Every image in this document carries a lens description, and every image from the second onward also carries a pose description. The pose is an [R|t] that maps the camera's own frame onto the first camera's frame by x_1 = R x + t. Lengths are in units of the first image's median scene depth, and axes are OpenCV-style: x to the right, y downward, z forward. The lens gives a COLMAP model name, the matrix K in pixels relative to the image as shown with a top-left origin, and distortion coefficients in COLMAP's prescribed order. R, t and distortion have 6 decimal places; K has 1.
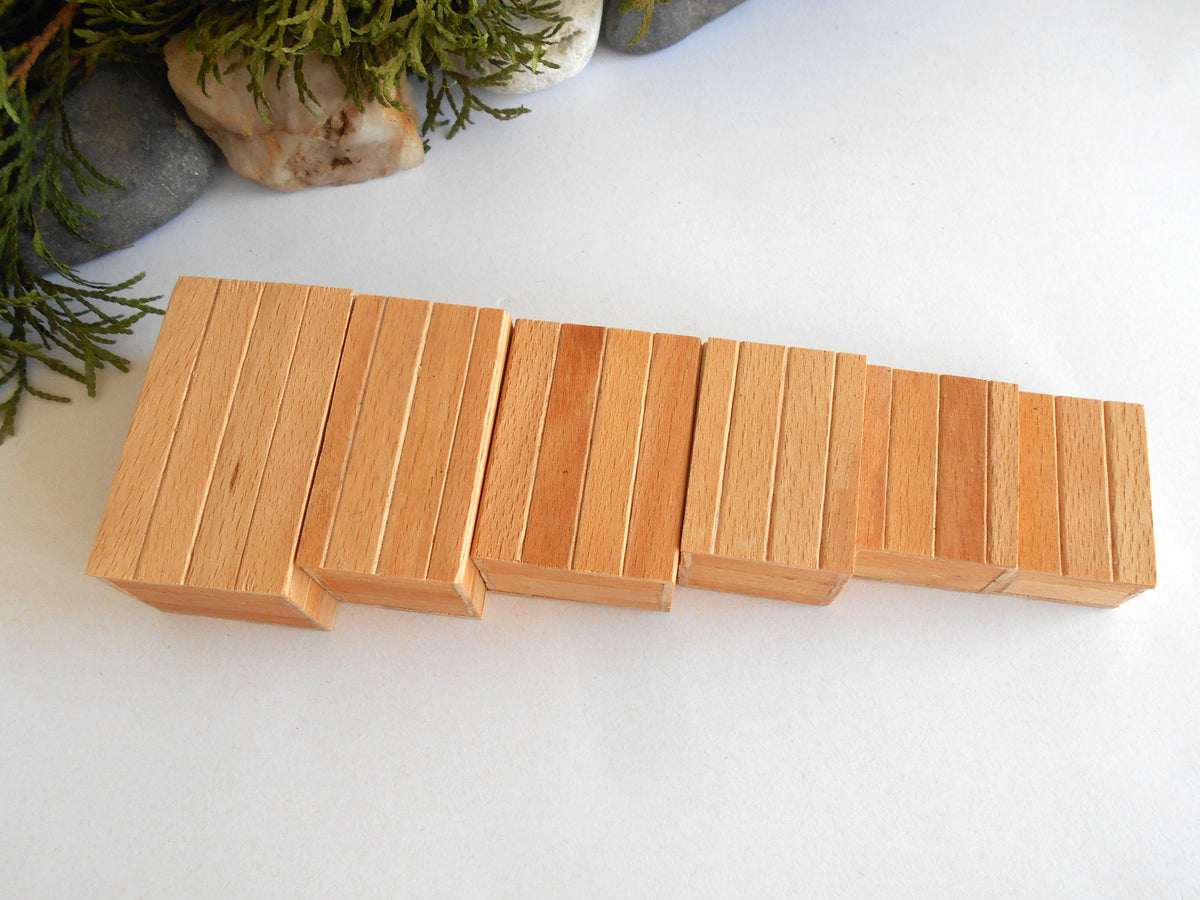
lens RADIAL K [[1075.6, 0, 597.1], [0, 1075.6, 442.6], [0, 0, 1]] dist [-0.007606, 0.012472]
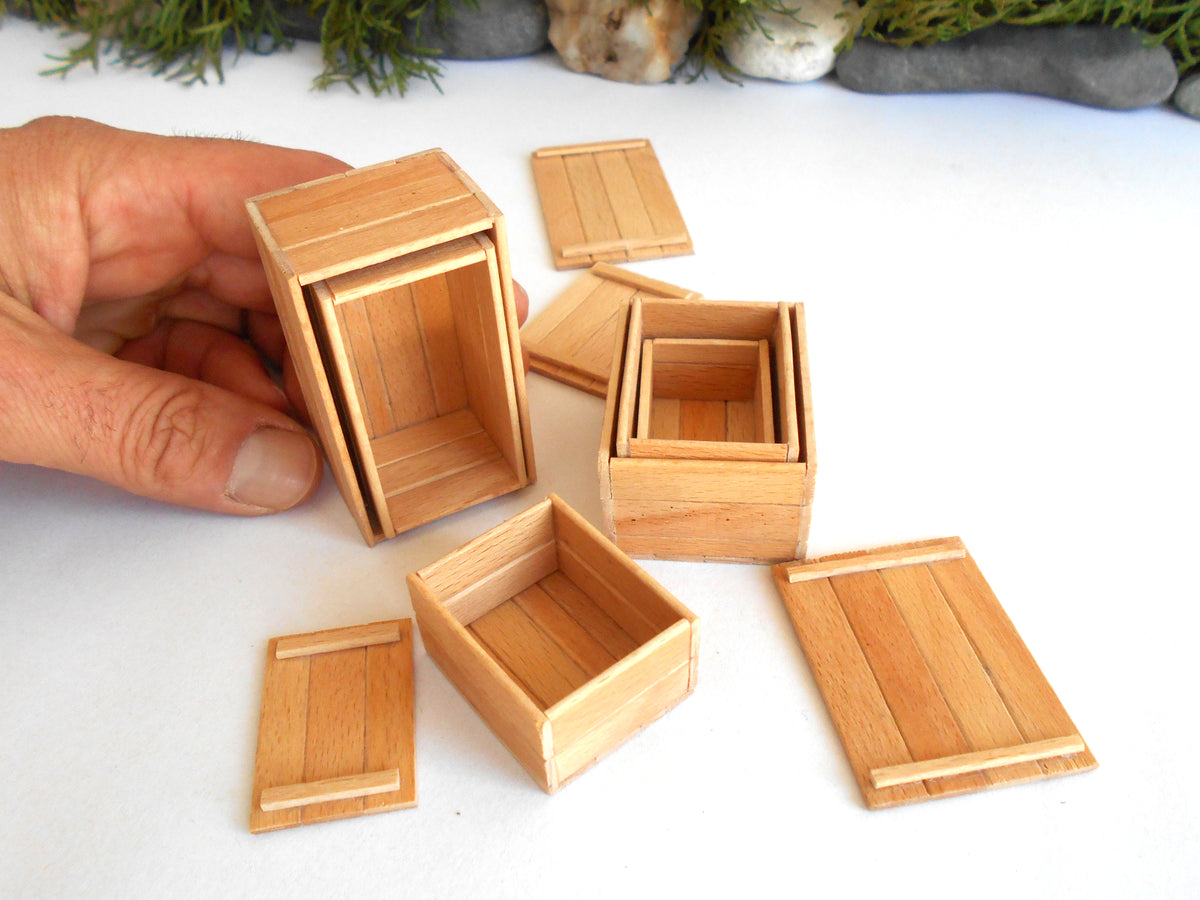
lens RADIAL K [[1060.7, 0, 596.5], [0, 1060.7, 448.2], [0, 0, 1]] dist [-0.006635, 0.008341]
pose [[0.771810, 0.429652, -0.468730, 0.651702], [-0.577465, 0.782204, -0.233861, 0.501439], [0.266164, 0.451172, 0.851822, 0.047226]]
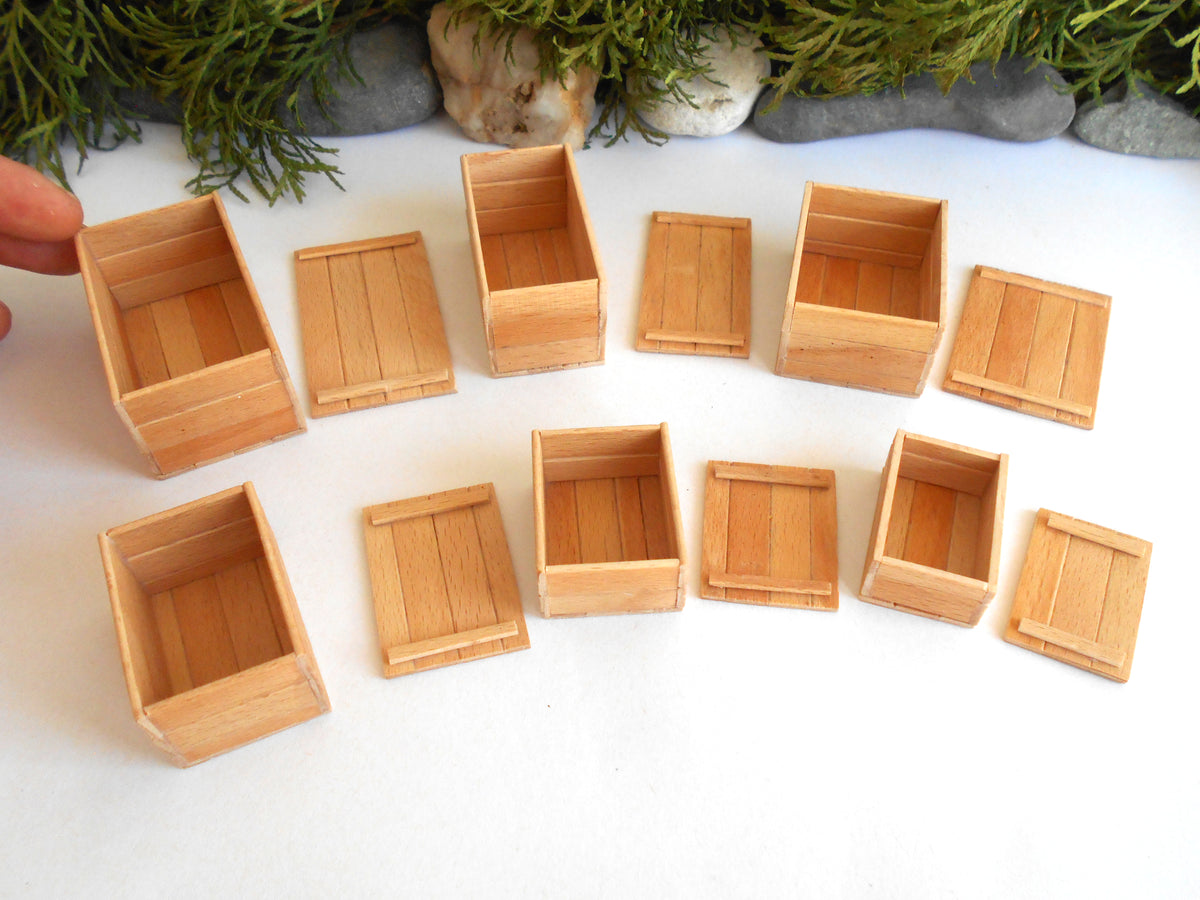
lens RADIAL K [[1060.7, 0, 596.5], [0, 1060.7, 448.2], [0, 0, 1]] dist [-0.006635, 0.008341]
pose [[0.906937, 0.348999, -0.235935, 0.302358], [-0.398060, 0.893283, -0.208788, 0.337116], [0.137890, 0.283274, 0.949074, -0.106493]]
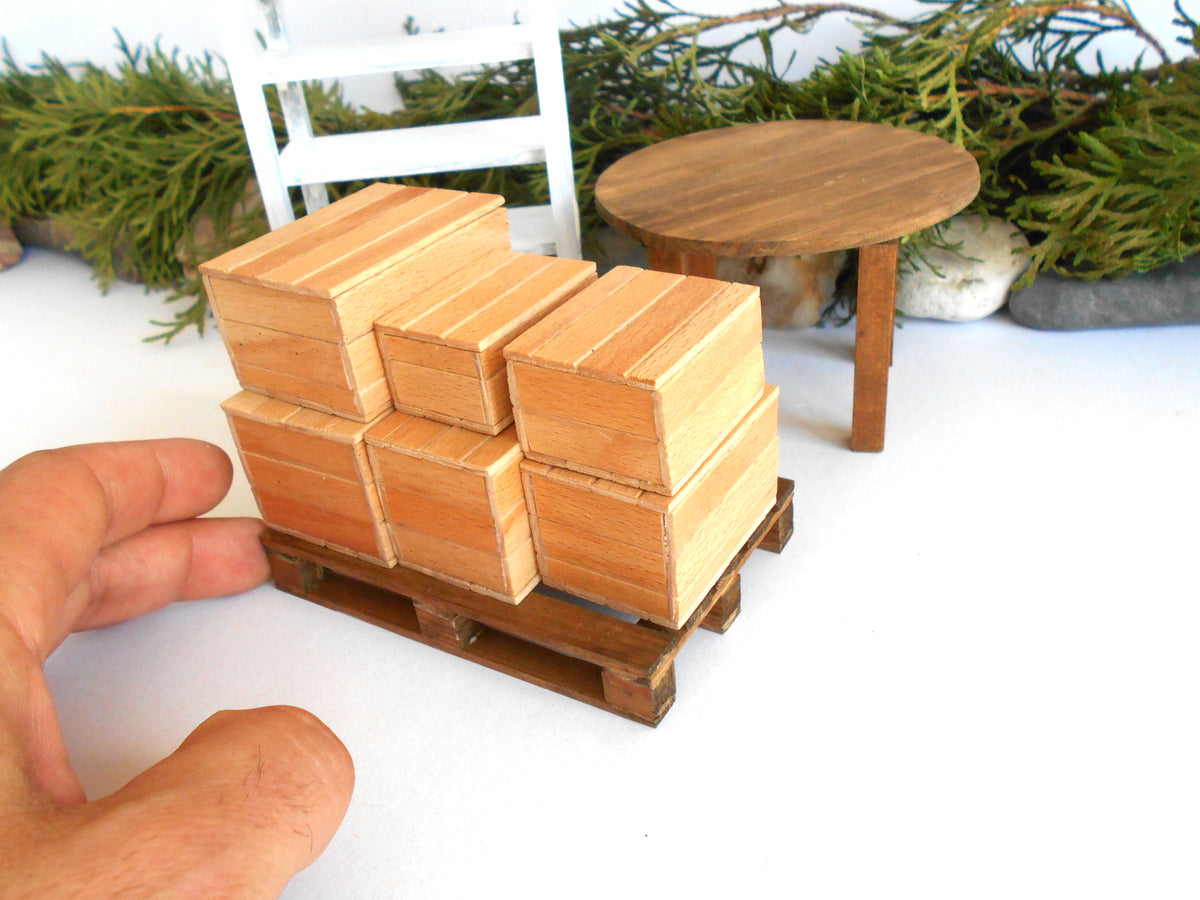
lens RADIAL K [[1038.5, 0, 599.5], [0, 1038.5, 439.8], [0, 0, 1]] dist [-0.008251, 0.011939]
pose [[0.749918, 0.305844, -0.586585, 0.425434], [-0.574990, 0.739825, -0.349351, 0.422011], [0.327123, 0.599265, 0.730665, 0.140386]]
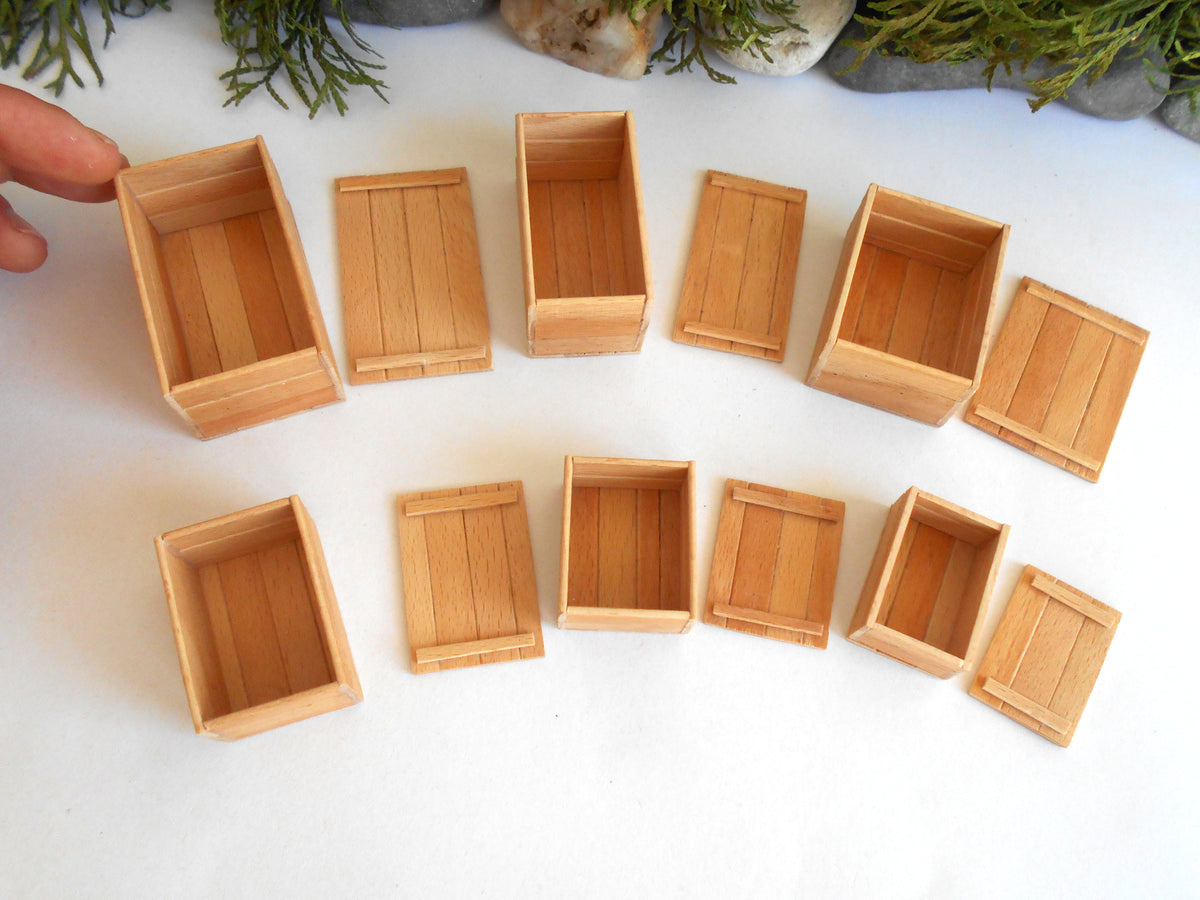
lens RADIAL K [[1060.7, 0, 596.5], [0, 1060.7, 448.2], [0, 0, 1]] dist [-0.006635, 0.008341]
pose [[0.859941, 0.500604, -0.099484, 0.132841], [-0.498139, 0.865652, 0.050044, 0.066319], [0.111171, 0.006522, 0.993780, -0.200944]]
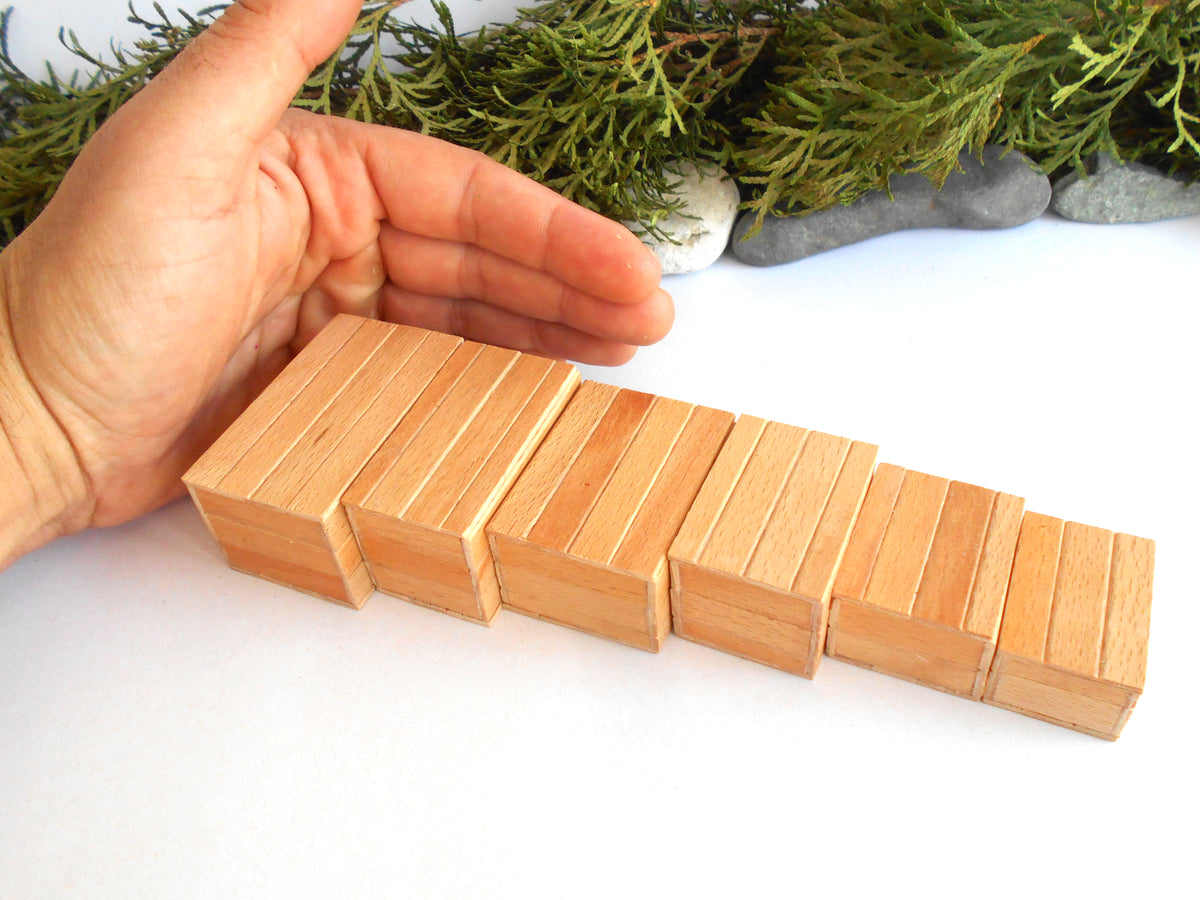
lens RADIAL K [[1060.7, 0, 596.5], [0, 1060.7, 448.2], [0, 0, 1]] dist [-0.006635, 0.008341]
pose [[0.959806, 0.157397, -0.232378, 0.196637], [-0.234787, 0.903918, -0.357502, 0.327775], [0.153781, 0.397691, 0.904540, -0.018515]]
